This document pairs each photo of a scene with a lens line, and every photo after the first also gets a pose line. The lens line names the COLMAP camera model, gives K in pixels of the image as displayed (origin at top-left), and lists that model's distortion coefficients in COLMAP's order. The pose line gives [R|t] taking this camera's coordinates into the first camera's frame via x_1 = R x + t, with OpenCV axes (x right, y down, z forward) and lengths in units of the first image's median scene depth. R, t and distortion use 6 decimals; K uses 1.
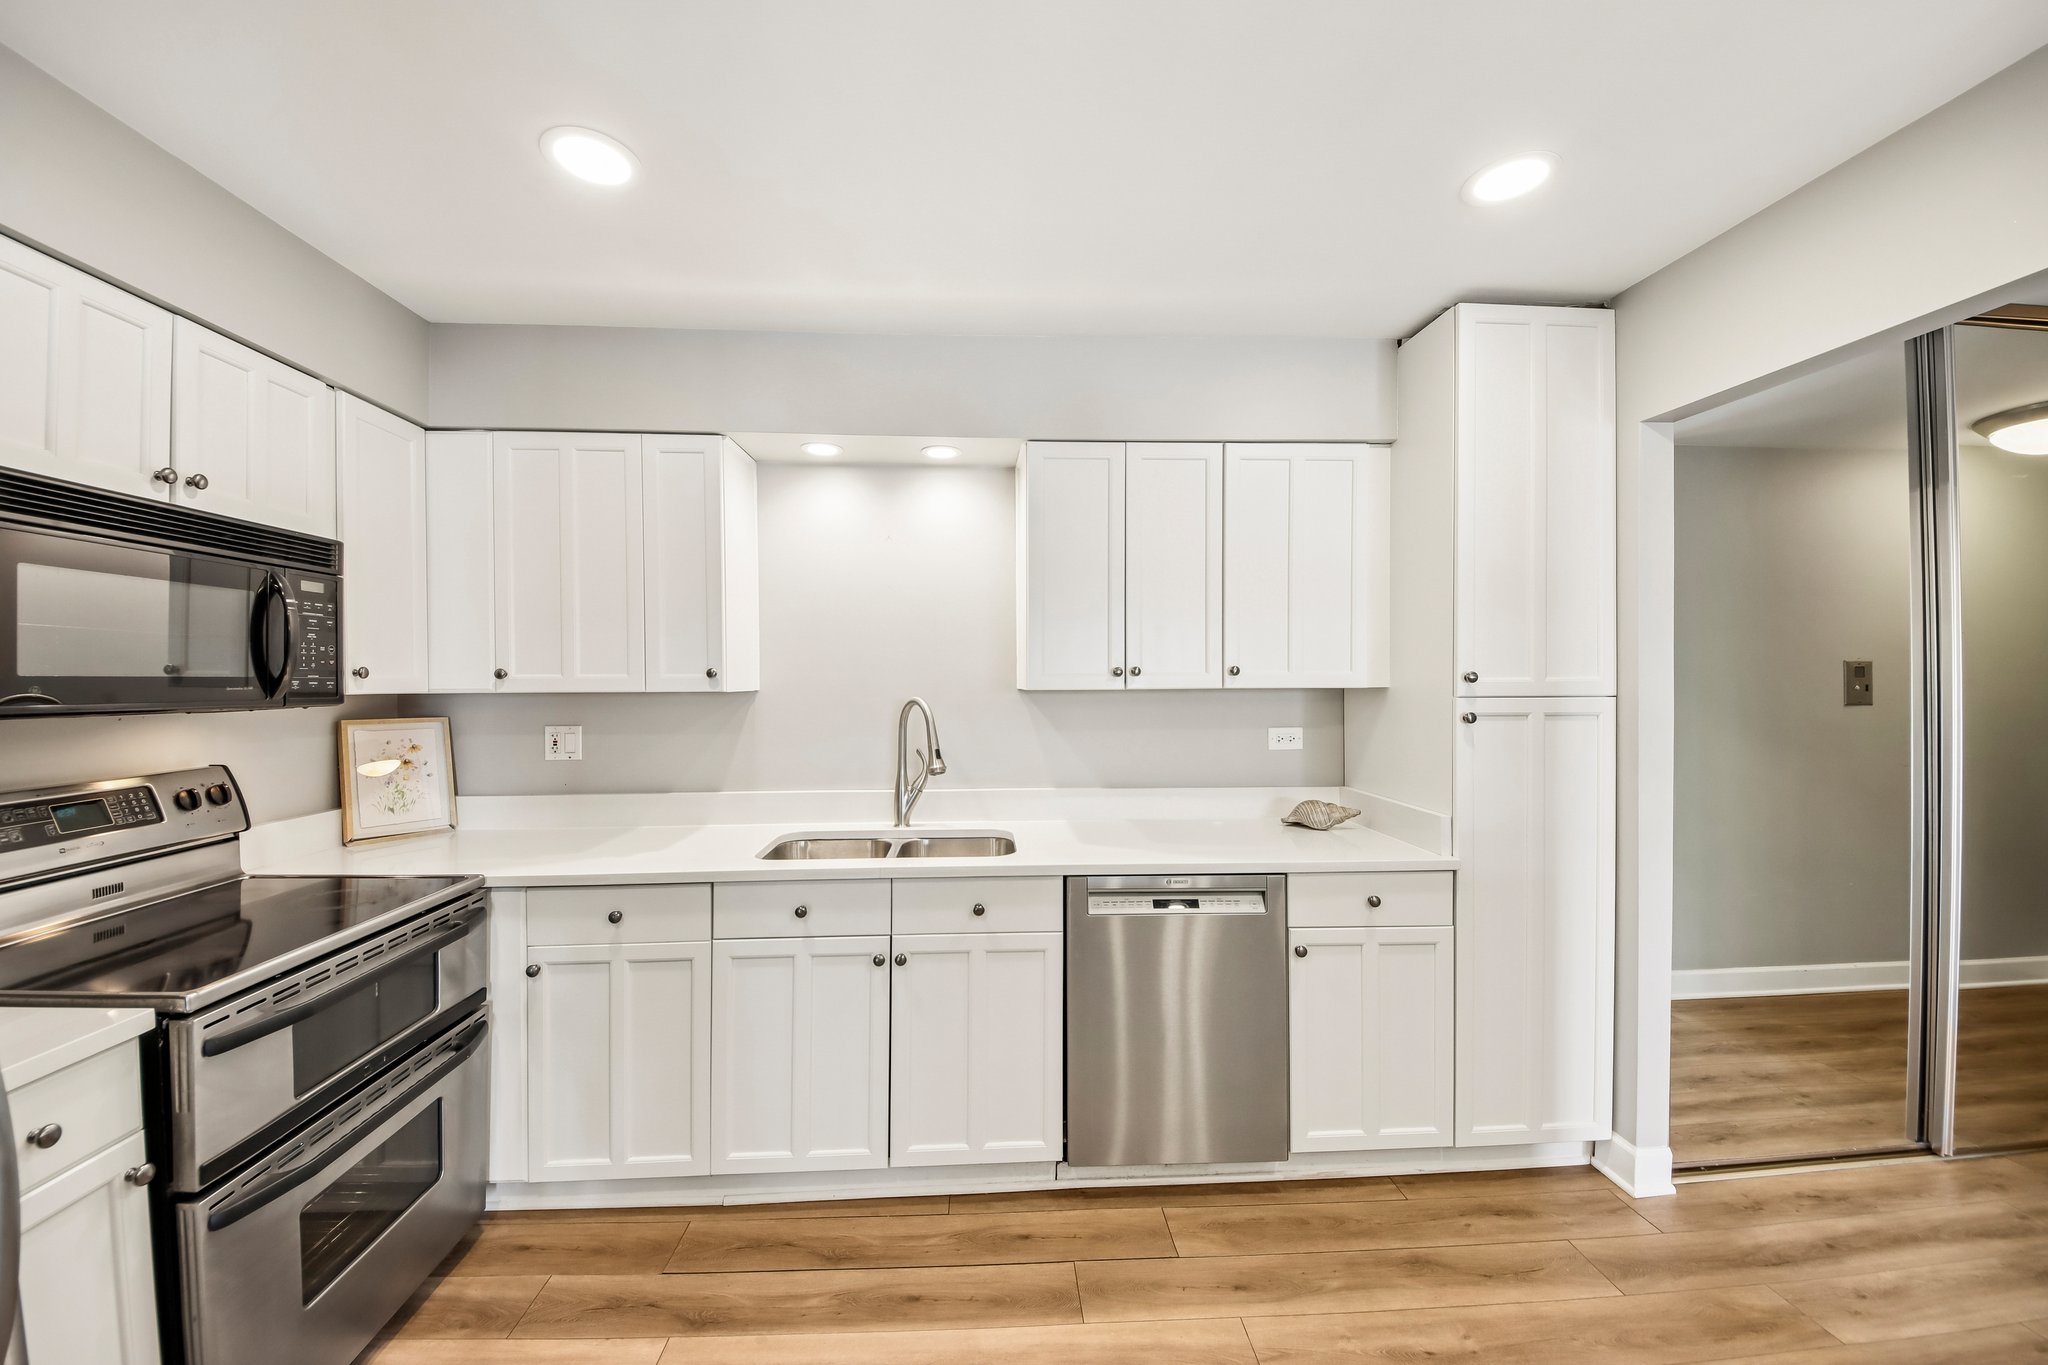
lens RADIAL K [[771.0, 0, 1014.7], [0, 771.0, 690.9], [0, 0, 1]] dist [0.017435, -0.017398]
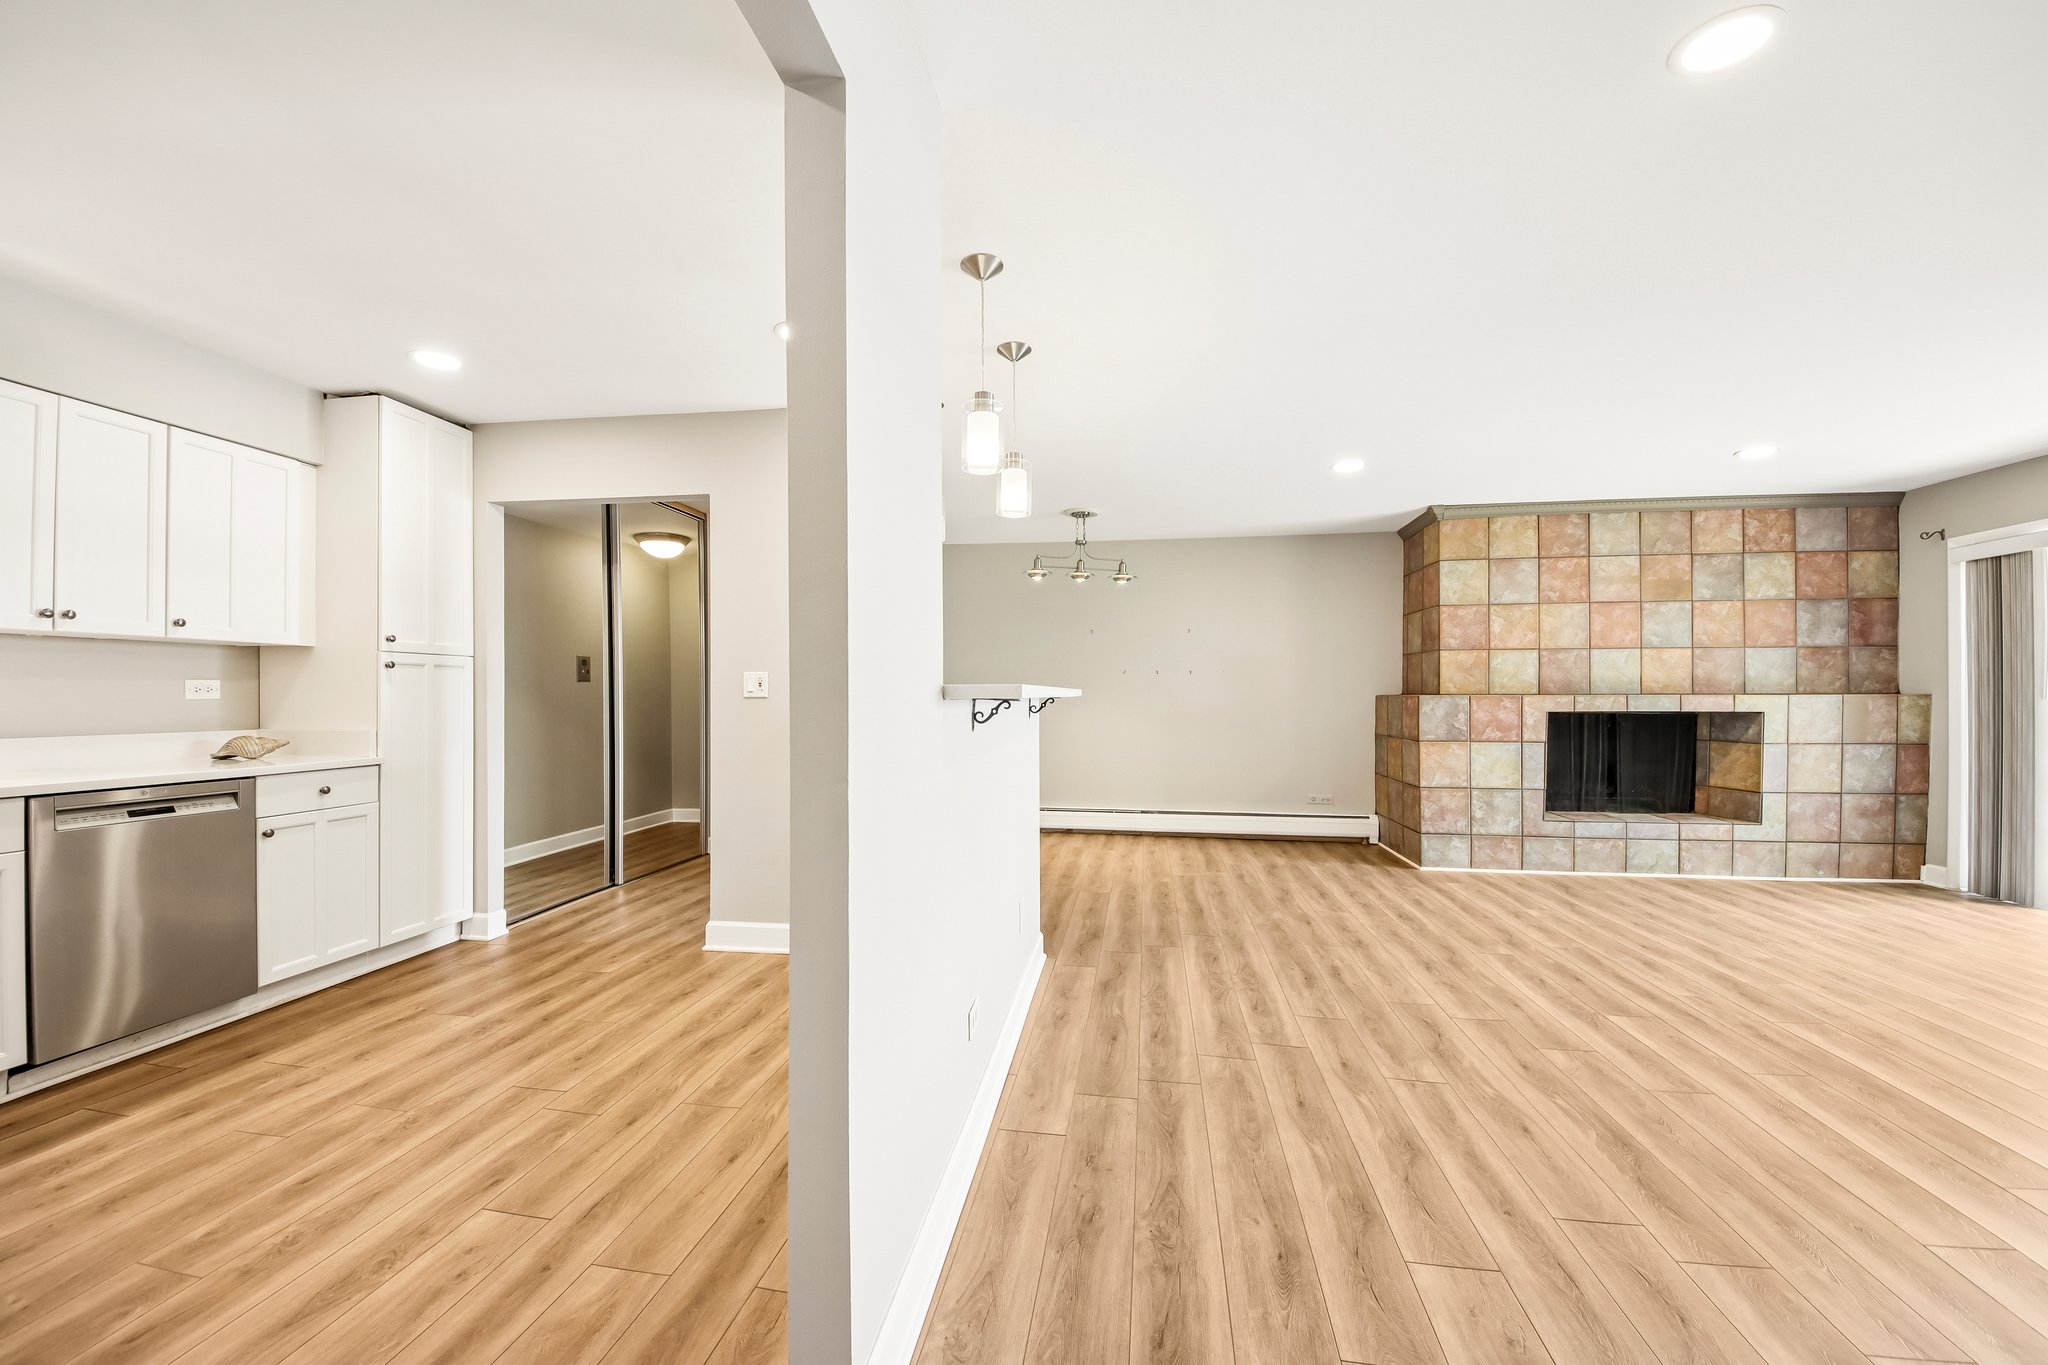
lens RADIAL K [[771.0, 0, 1014.7], [0, 771.0, 690.9], [0, 0, 1]] dist [0.017435, -0.017398]
pose [[0.218033, 0.009685, 0.975893, -0.654056], [0.013447, 0.999826, -0.012926, 0.123467], [-0.975849, 0.015941, 0.217865, -0.560481]]
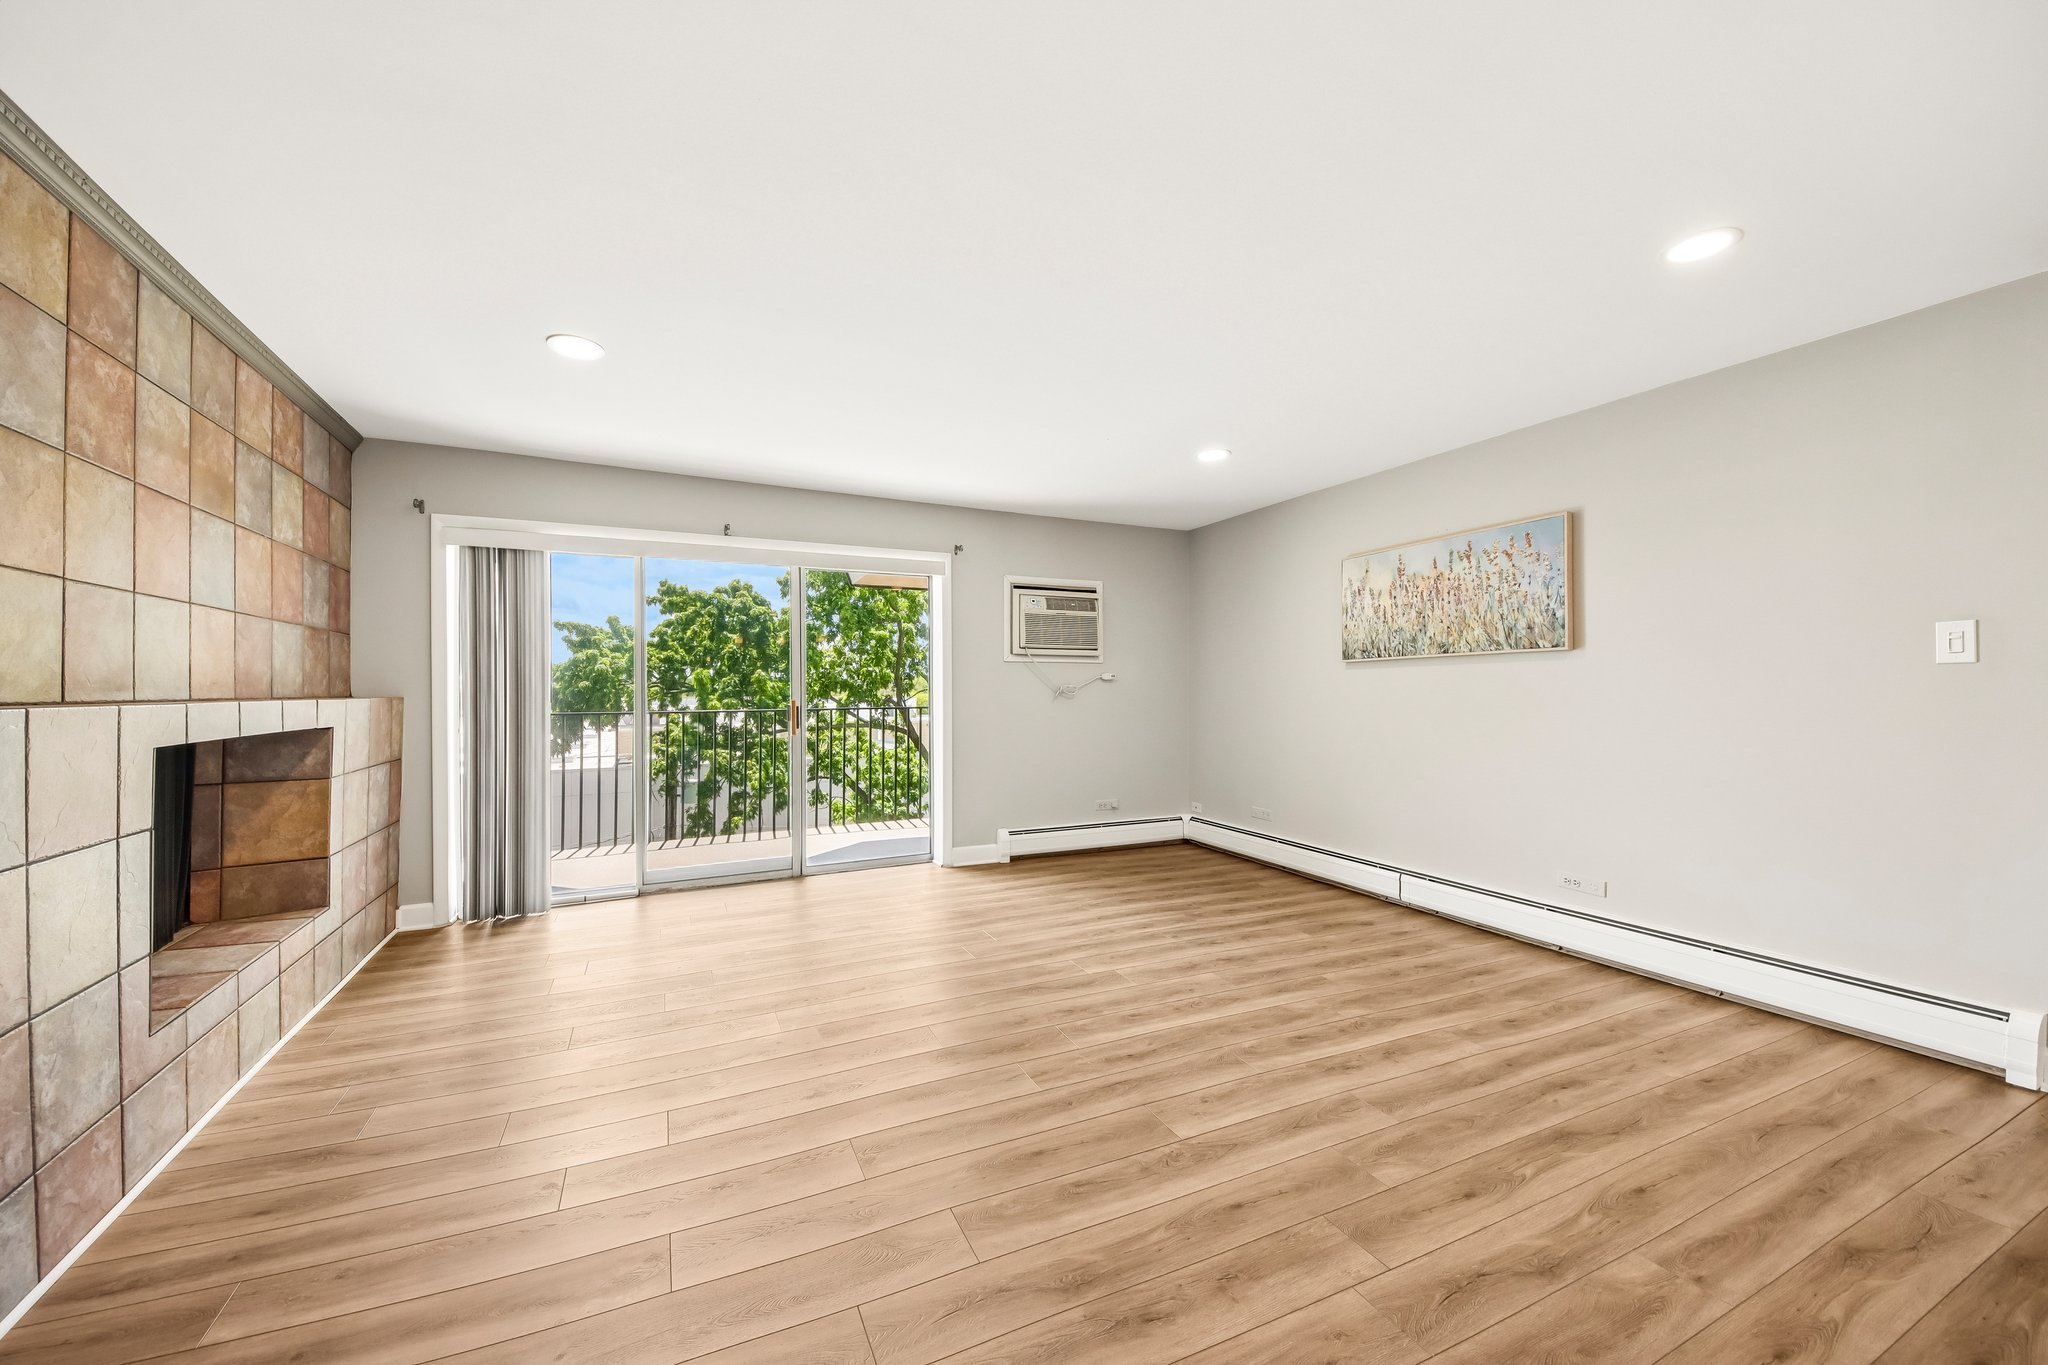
lens RADIAL K [[758.8, 0, 1011.1], [0, 758.8, 691.3], [0, 0, 1]] dist [0.044020, -0.030832]
pose [[-0.930020, 0.007556, -0.367431, 1.414427], [0.001516, 0.999859, 0.016724, 0.098288], [0.367505, 0.014996, -0.929901, -0.438928]]
